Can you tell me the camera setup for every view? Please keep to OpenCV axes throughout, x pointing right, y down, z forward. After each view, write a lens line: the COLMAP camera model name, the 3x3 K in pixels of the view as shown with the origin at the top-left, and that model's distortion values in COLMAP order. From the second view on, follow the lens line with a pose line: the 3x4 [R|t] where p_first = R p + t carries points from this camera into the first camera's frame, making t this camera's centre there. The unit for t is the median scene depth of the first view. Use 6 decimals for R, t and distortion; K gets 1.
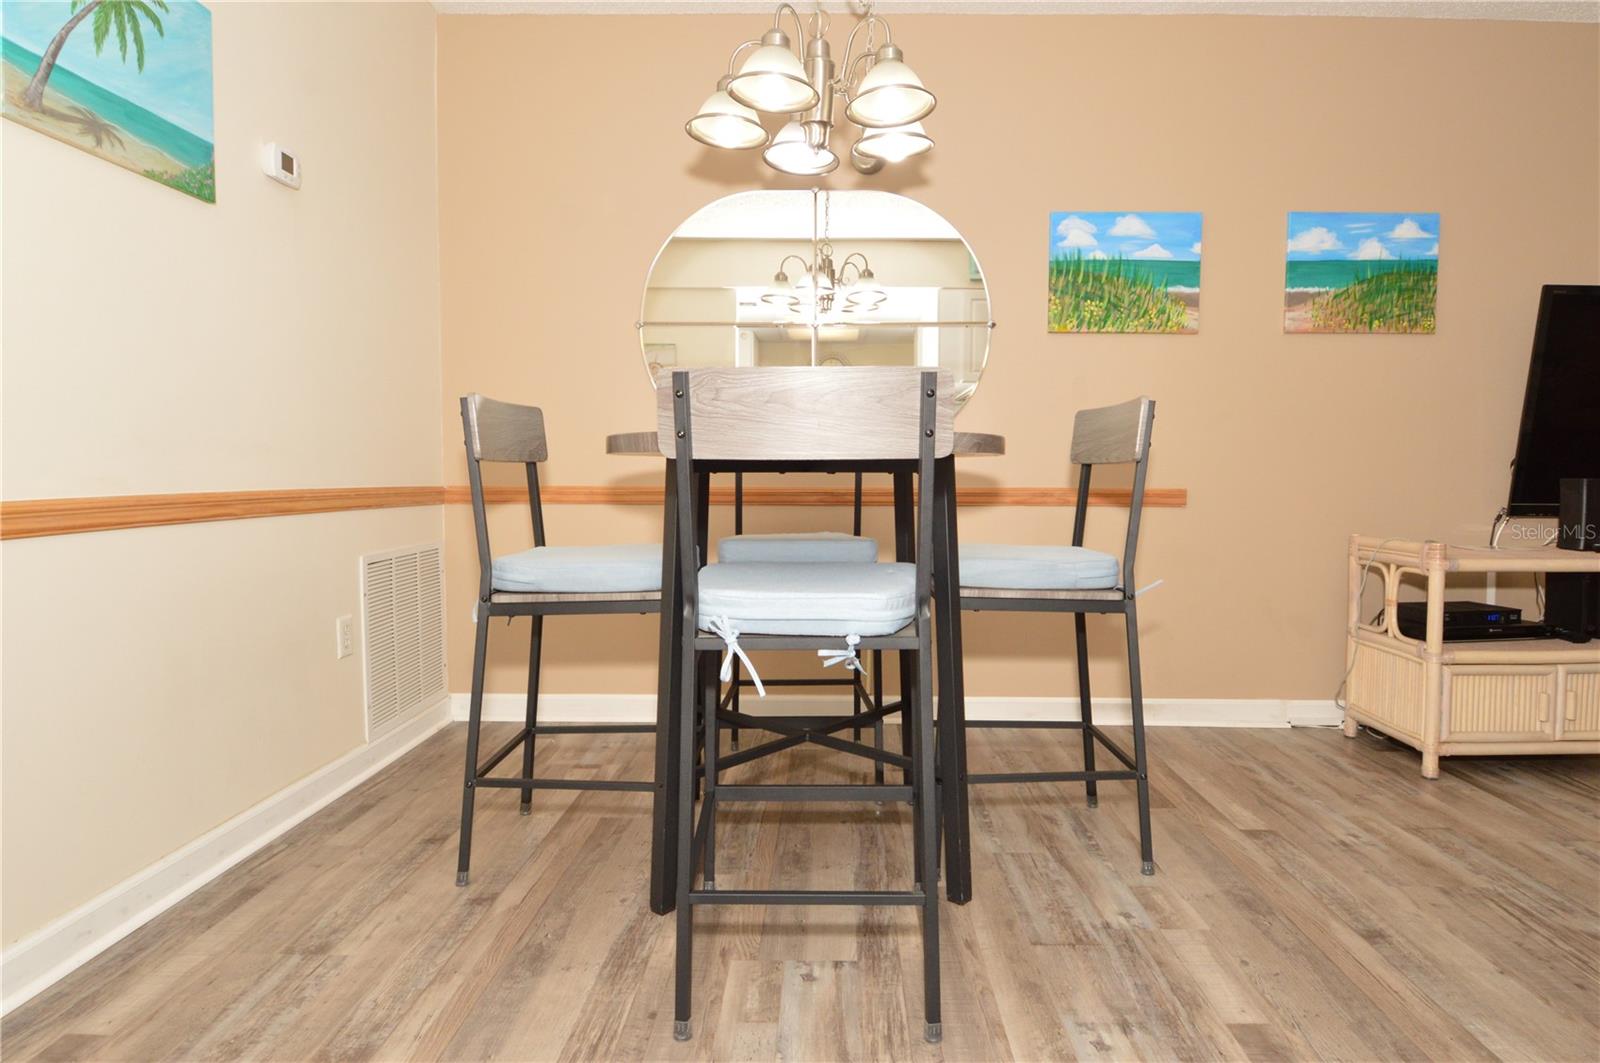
lens RADIAL K [[885.4, 0, 827.2], [0, 885.4, 528.0], [0, 0, 1]] dist [0.010319, -0.019957]
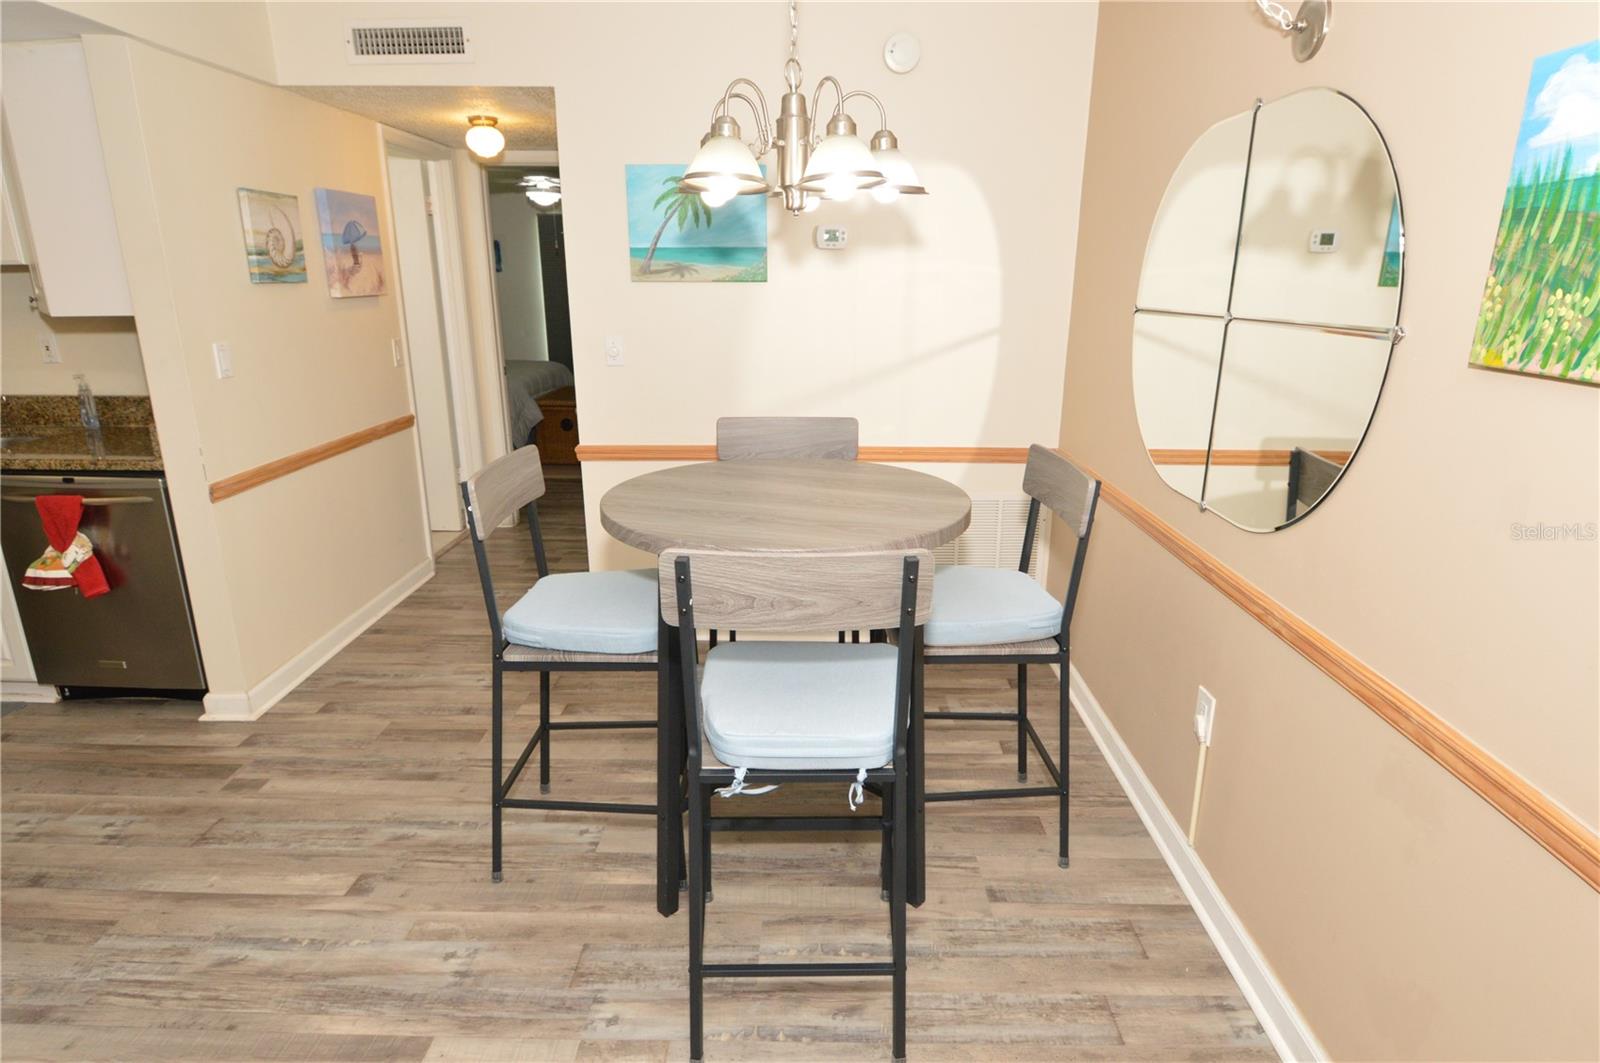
lens RADIAL K [[862.5, 0, 806.8], [0, 862.5, 523.6], [0, 0, 1]] dist [0.018717, -0.024670]
pose [[-0.001309, 0.272893, -0.962044, 0.675023], [-0.068144, 0.959784, 0.272344, -0.240807], [0.997675, 0.065914, 0.017340, 0.687446]]
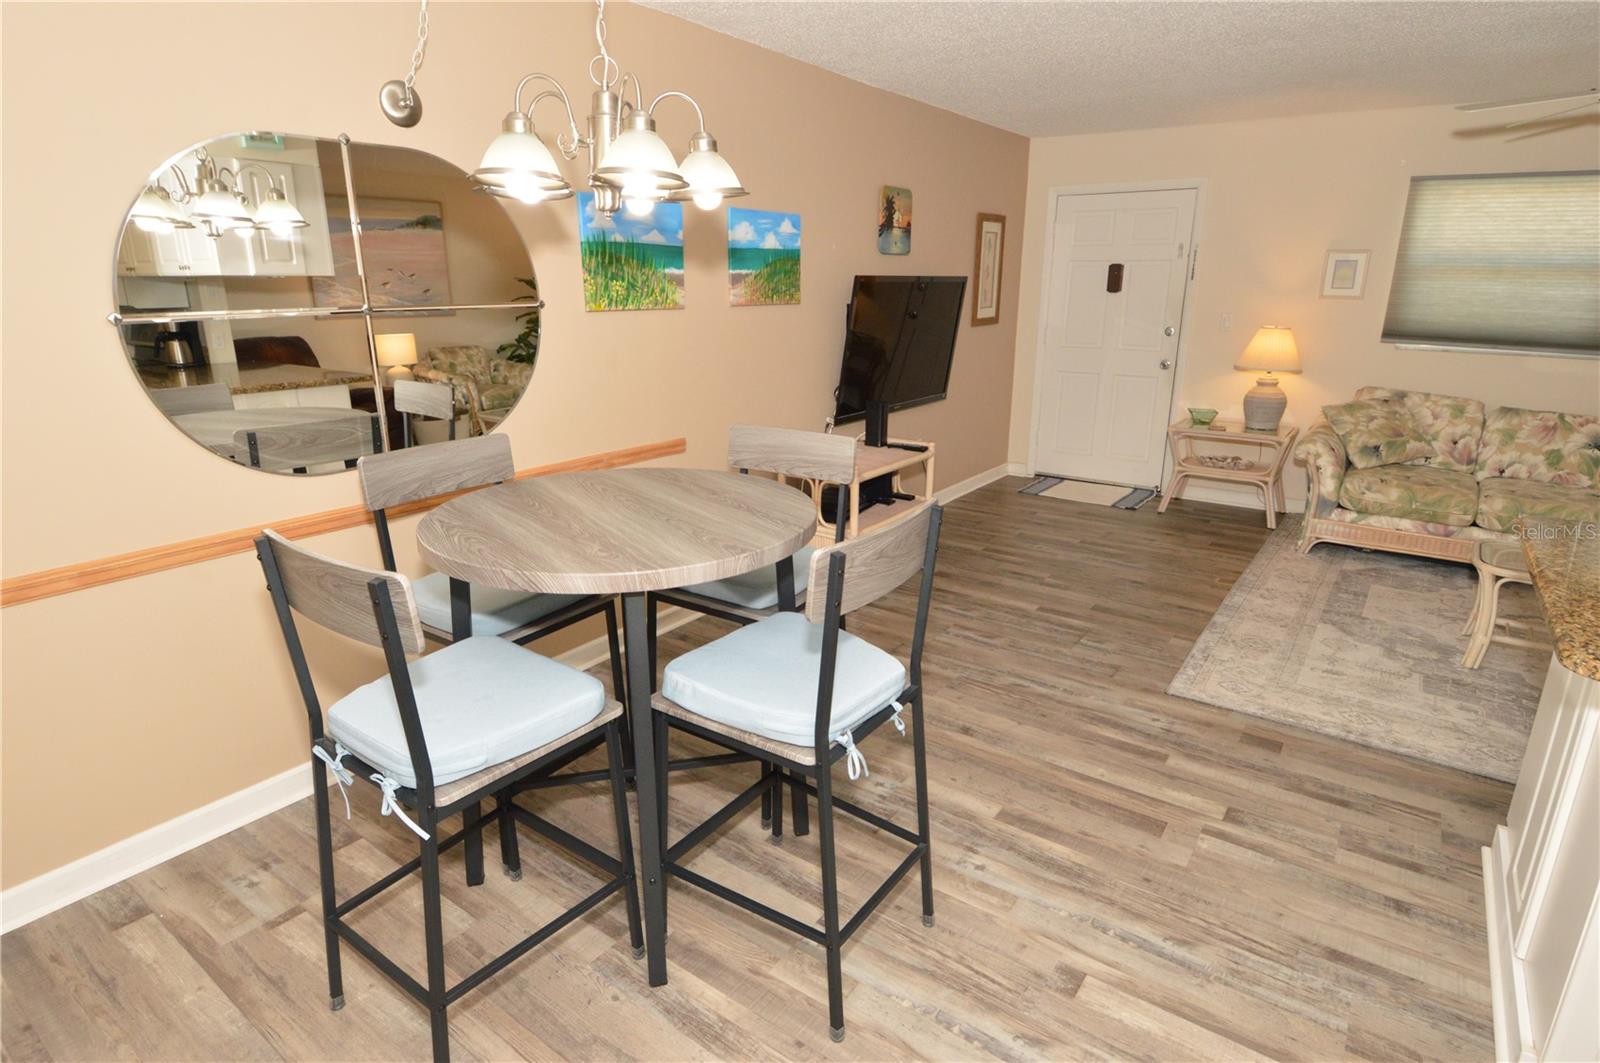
lens RADIAL K [[845.0, 0, 804.0], [0, 845.0, 524.7], [0, 0, 1]] dist [0.020266, -0.030055]
pose [[0.574613, -0.230792, 0.785210, -0.458431], [0.049319, 0.967437, 0.248261, -0.214567], [-0.816938, -0.103928, 0.567284, 0.190584]]
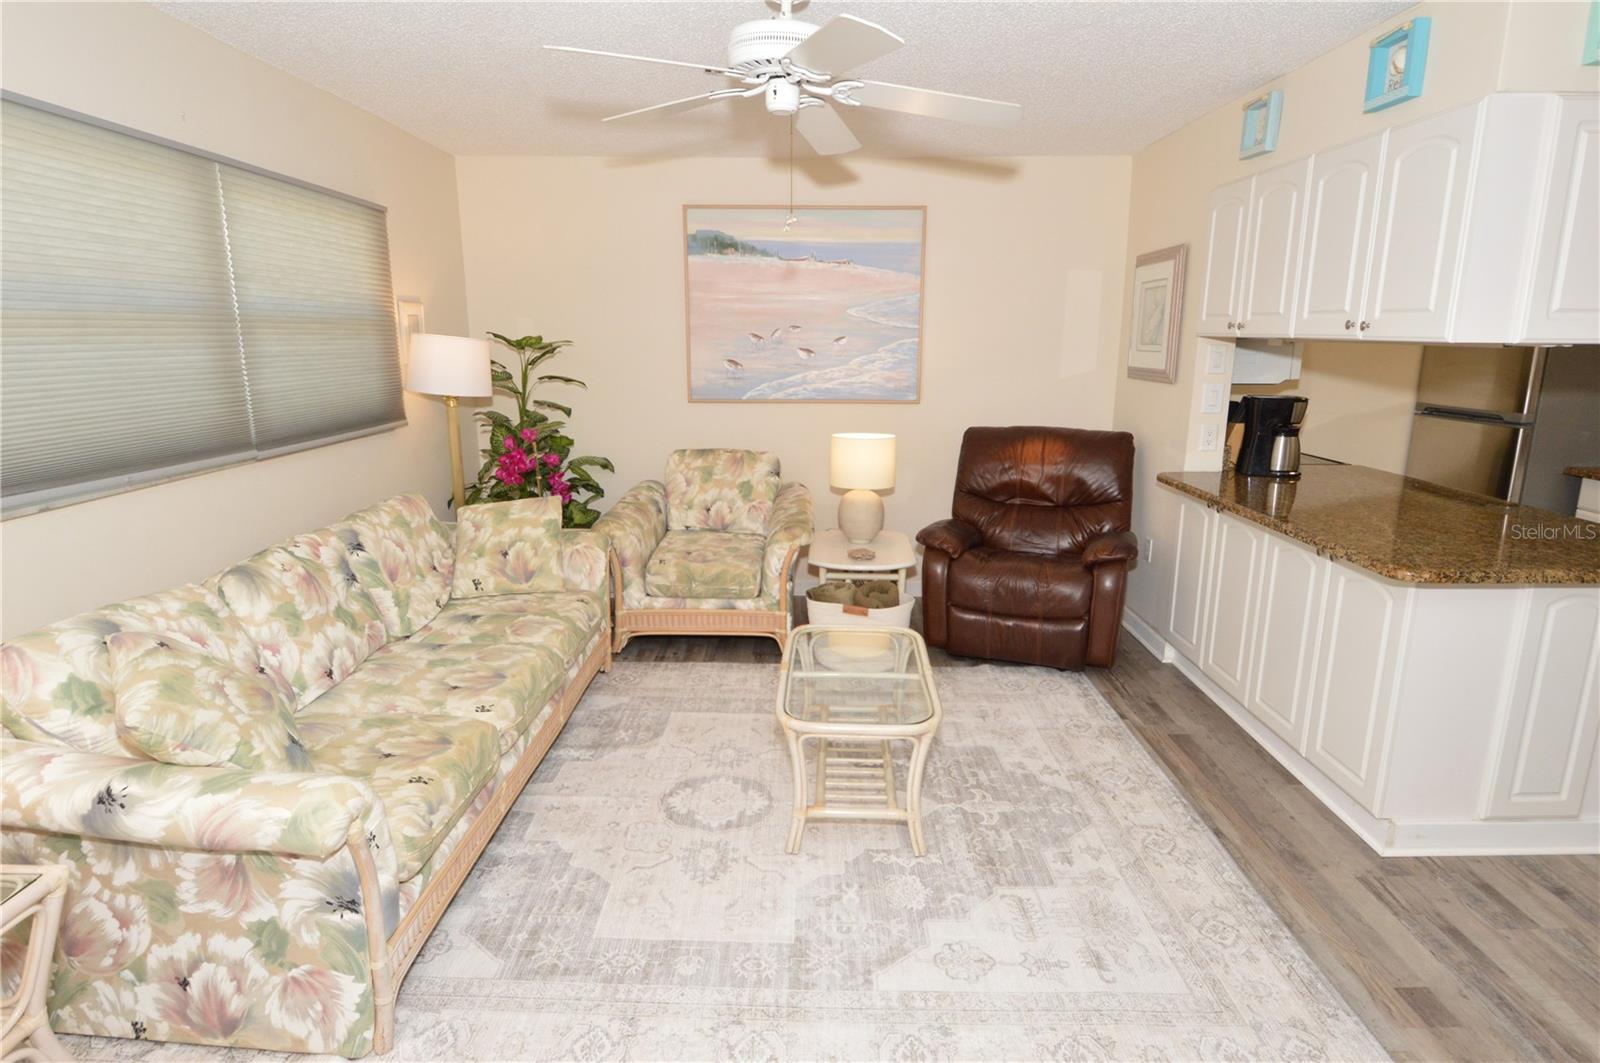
lens RADIAL K [[850.8, 0, 802.5], [0, 850.8, 522.2], [0, 0, 1]] dist [0.018823, -0.030049]
pose [[-0.999965, -0.006080, -0.005669, 1.002202], [-0.007407, 0.961260, 0.275544, -0.255974], [0.003774, 0.275576, -0.961272, 0.804504]]
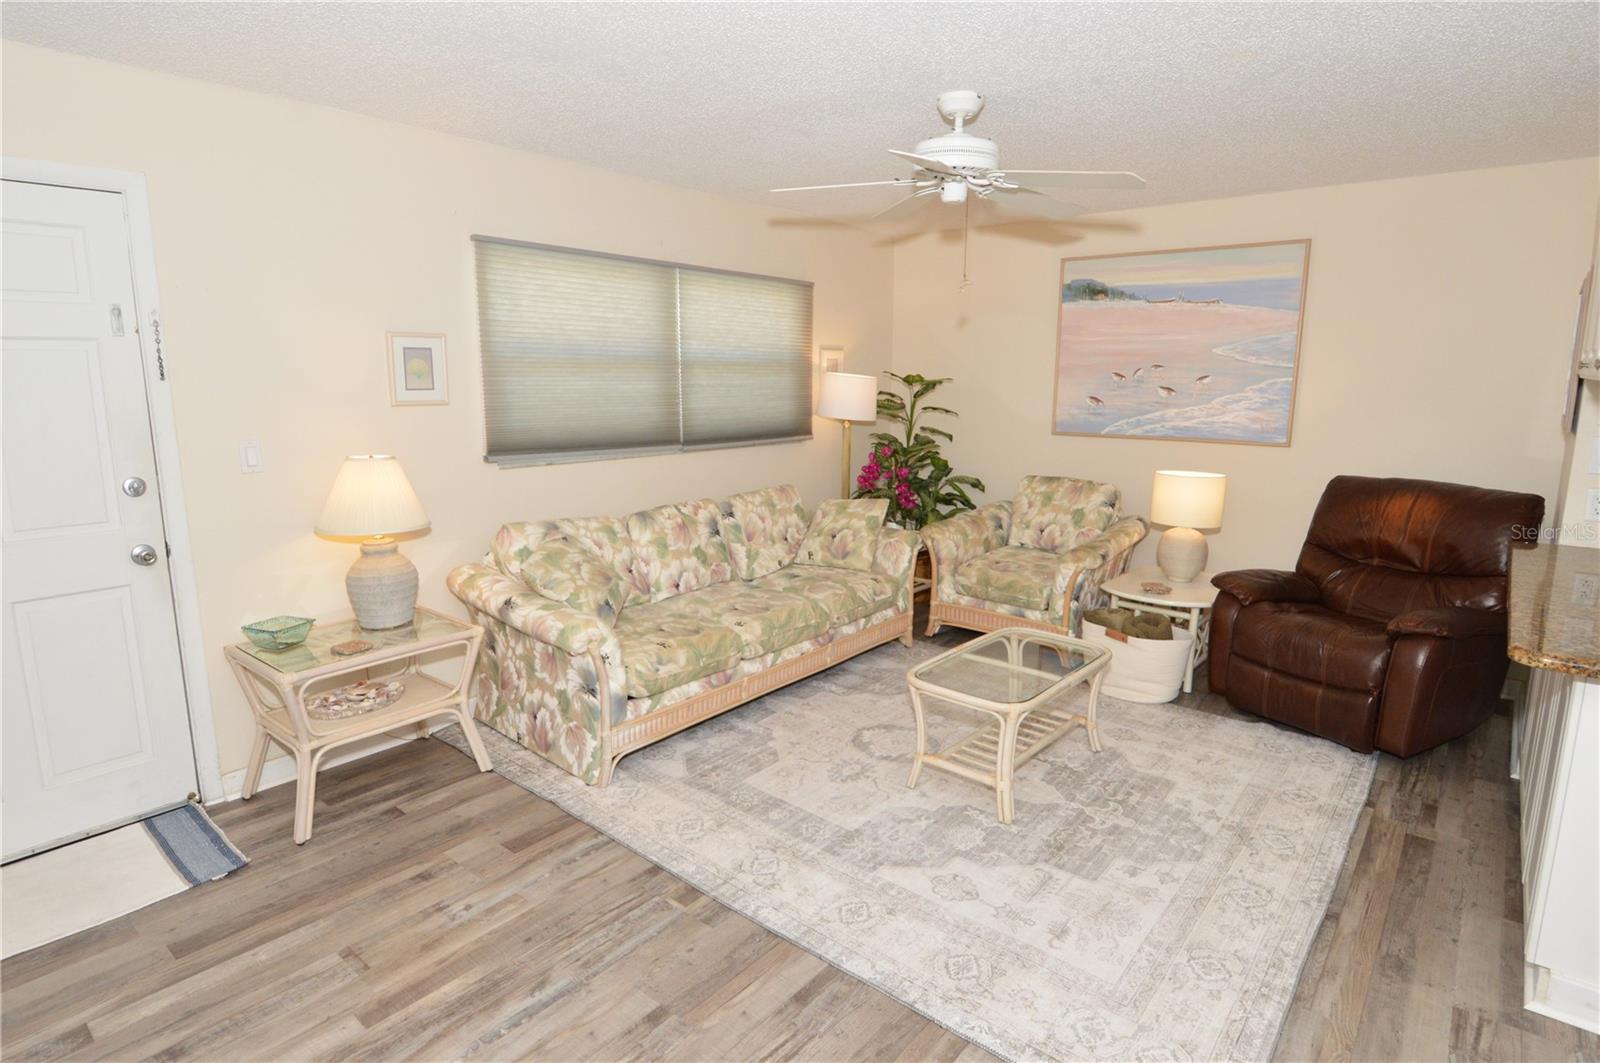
lens RADIAL K [[848.2, 0, 804.0], [0, 848.2, 524.2], [0, 0, 1]] dist [0.015474, -0.026638]
pose [[-0.779170, -0.118318, 0.615545, 0.506661], [0.031159, 0.973498, 0.226564, -0.263478], [-0.626038, 0.195712, -0.754833, 0.889206]]
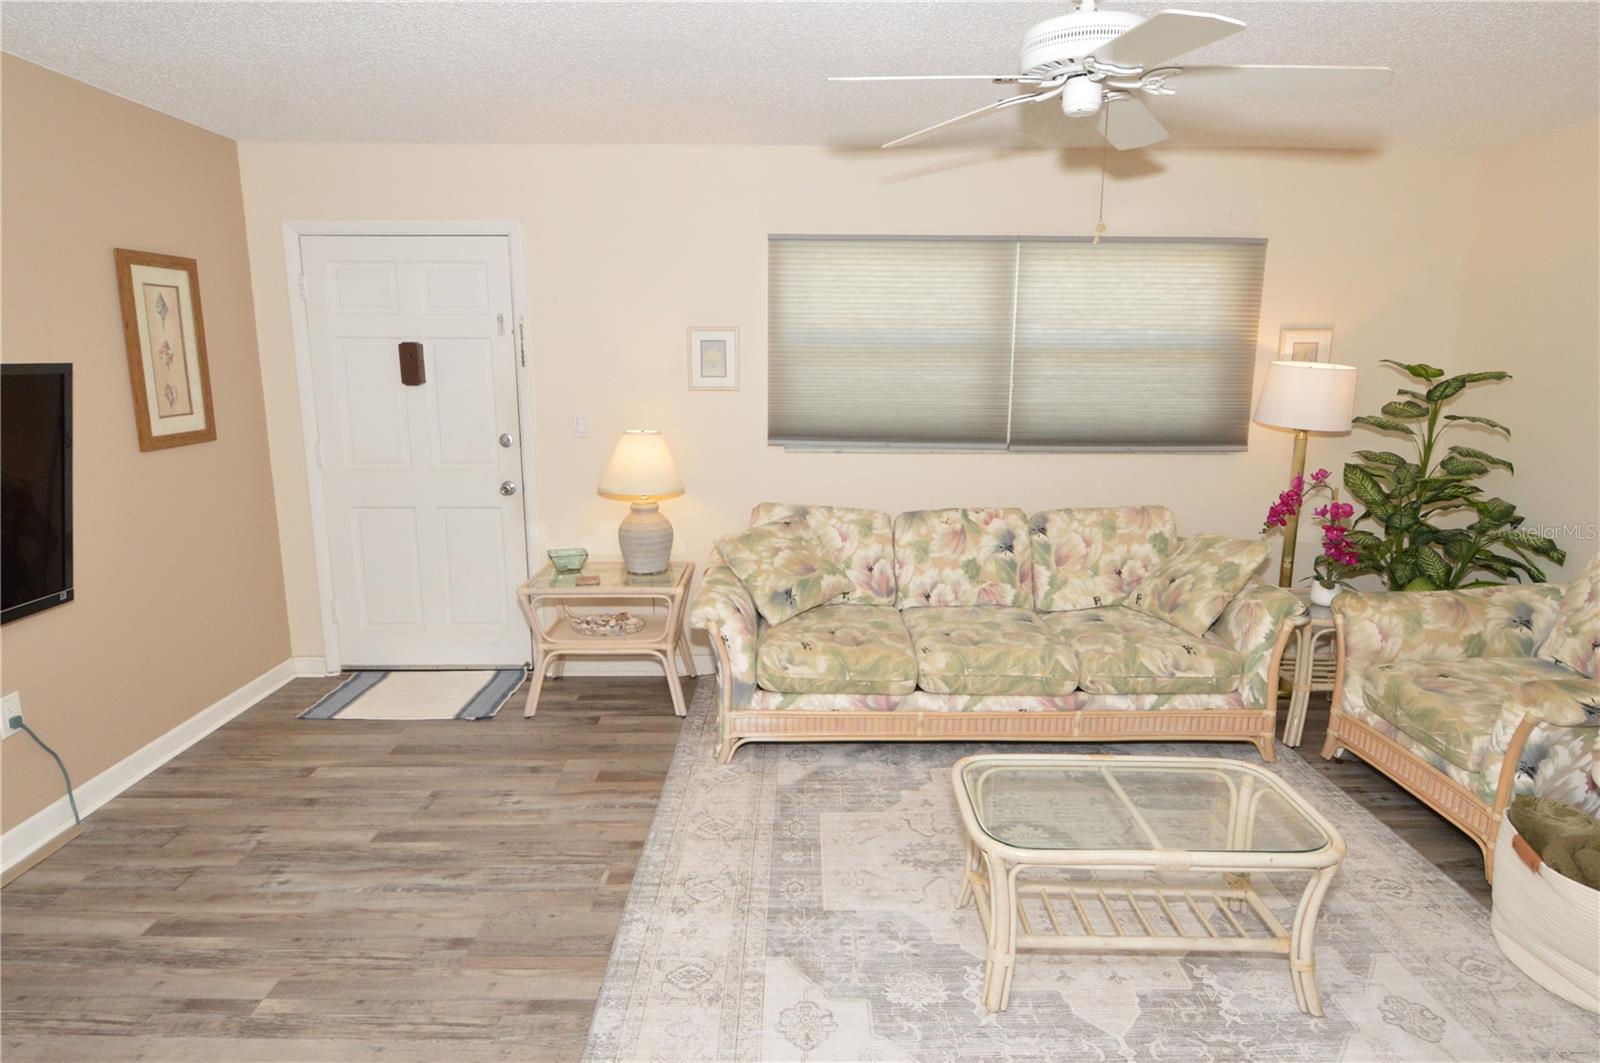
lens RADIAL K [[864.6, 0, 794.2], [0, 864.6, 516.7], [0, 0, 1]] dist [0.016210, -0.028345]
pose [[-0.019027, -0.182611, 0.983001, 0.285048], [0.059154, 0.981251, 0.183431, -0.222897], [-0.998068, 0.061639, -0.007868, 0.224585]]
